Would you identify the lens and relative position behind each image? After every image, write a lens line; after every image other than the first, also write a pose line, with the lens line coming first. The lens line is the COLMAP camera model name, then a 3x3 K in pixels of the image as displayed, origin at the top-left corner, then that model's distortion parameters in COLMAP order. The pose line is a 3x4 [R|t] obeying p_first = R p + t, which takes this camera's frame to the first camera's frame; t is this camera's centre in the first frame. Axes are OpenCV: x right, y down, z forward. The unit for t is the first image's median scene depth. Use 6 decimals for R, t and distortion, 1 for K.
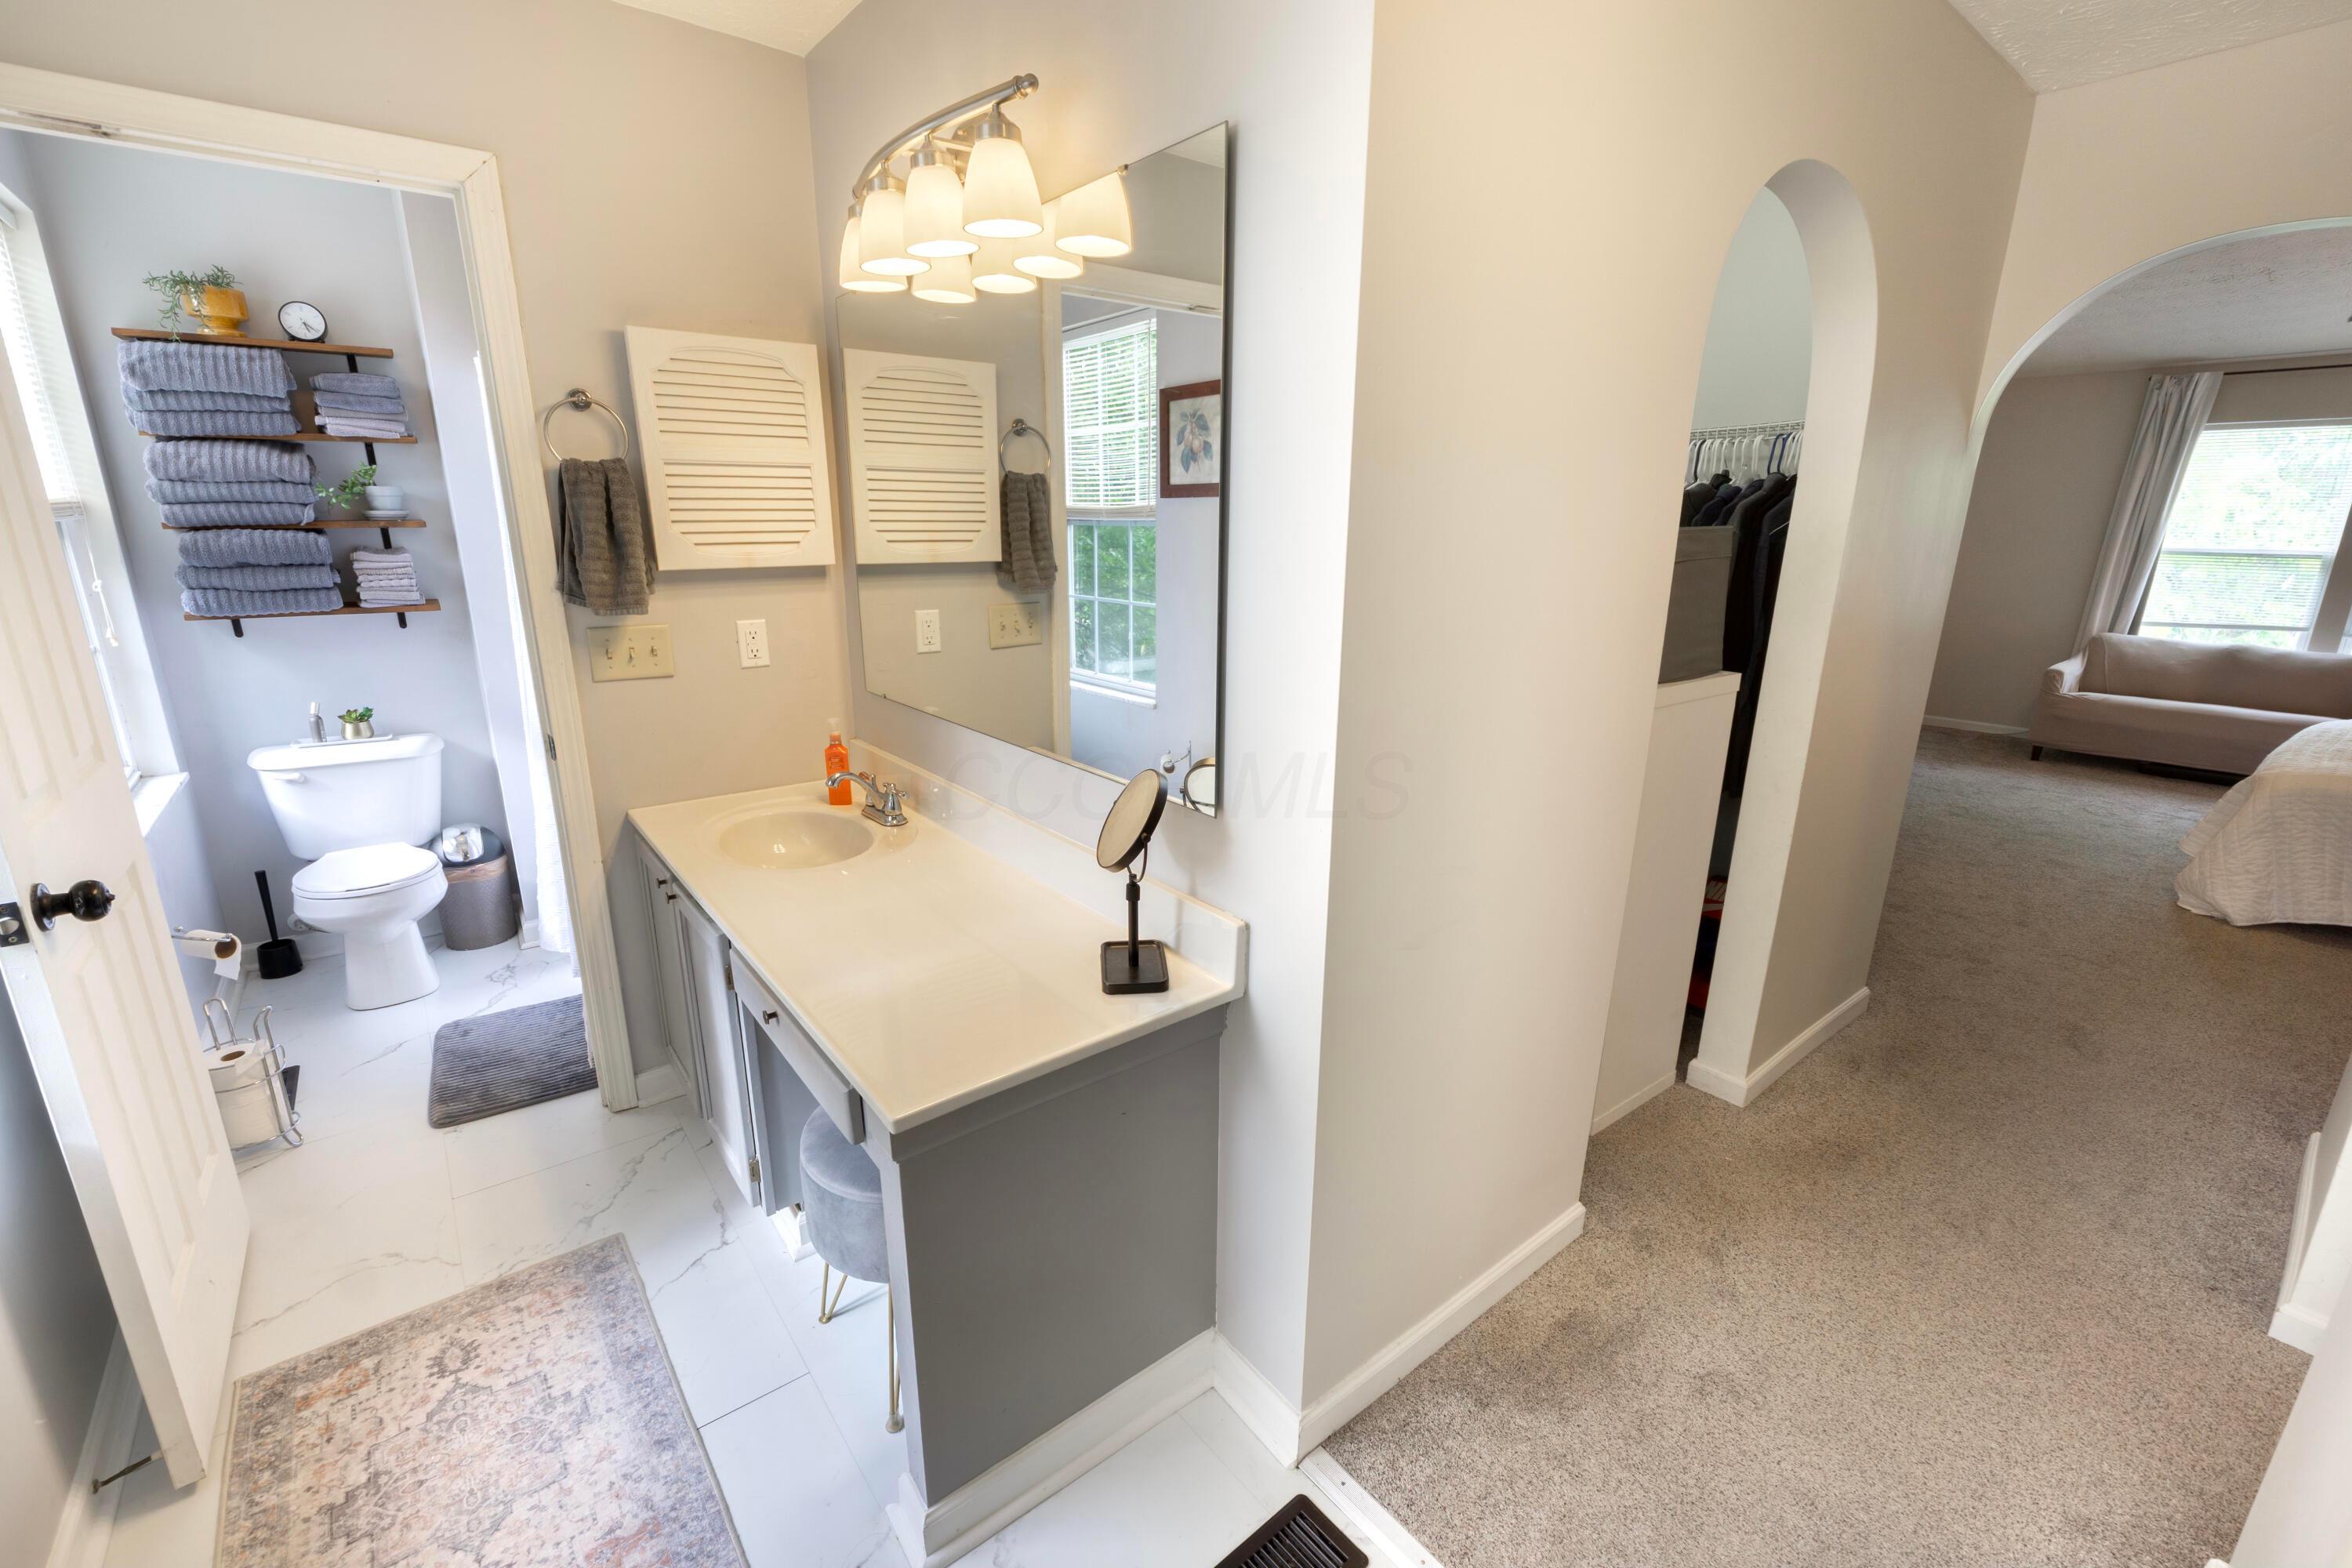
lens RADIAL K [[969.7, 0, 1176.0], [0, 969.7, 784.0], [0, 0, 1]] dist [-0.001931, -0.000368]
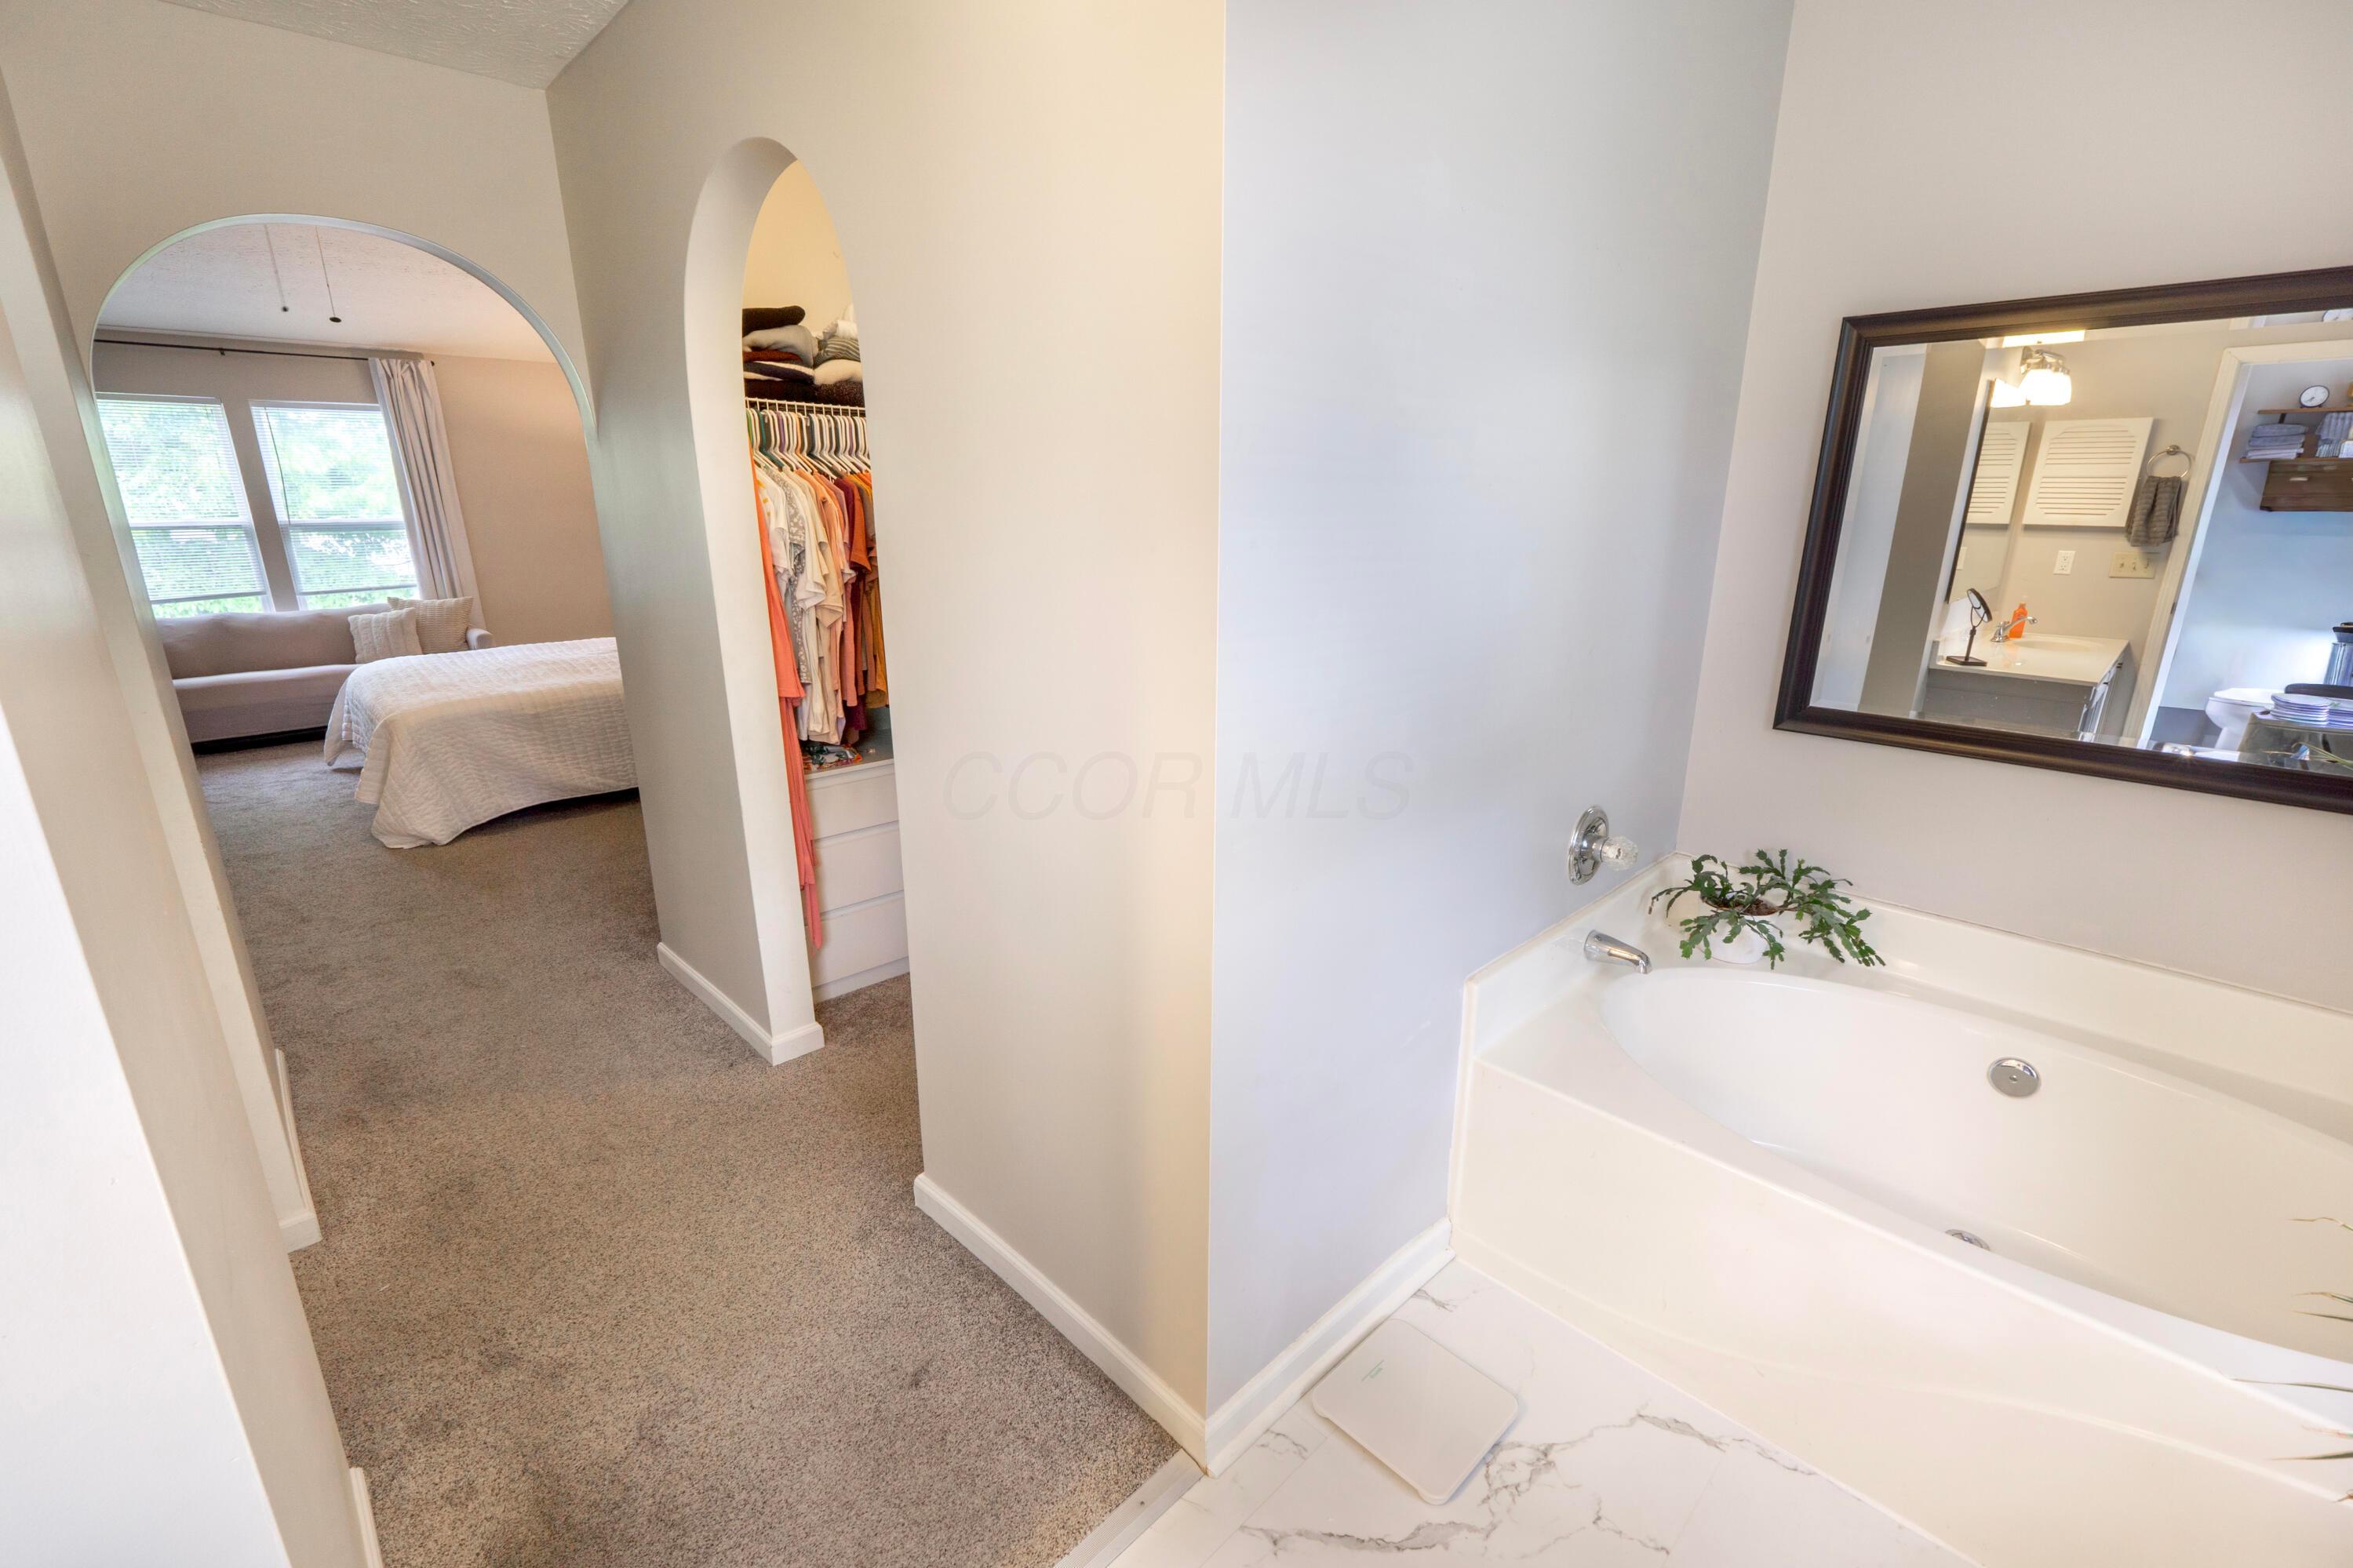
lens RADIAL K [[991.7, 0, 1176.5], [0, 991.7, 784.0], [0, 0, 1]] dist [0.002766, -0.006631]
pose [[-0.090510, -0.284142, 0.954501, -0.114087], [0.264735, 0.917087, 0.298107, -0.050613], [-0.960064, 0.279671, -0.007783, 0.181494]]
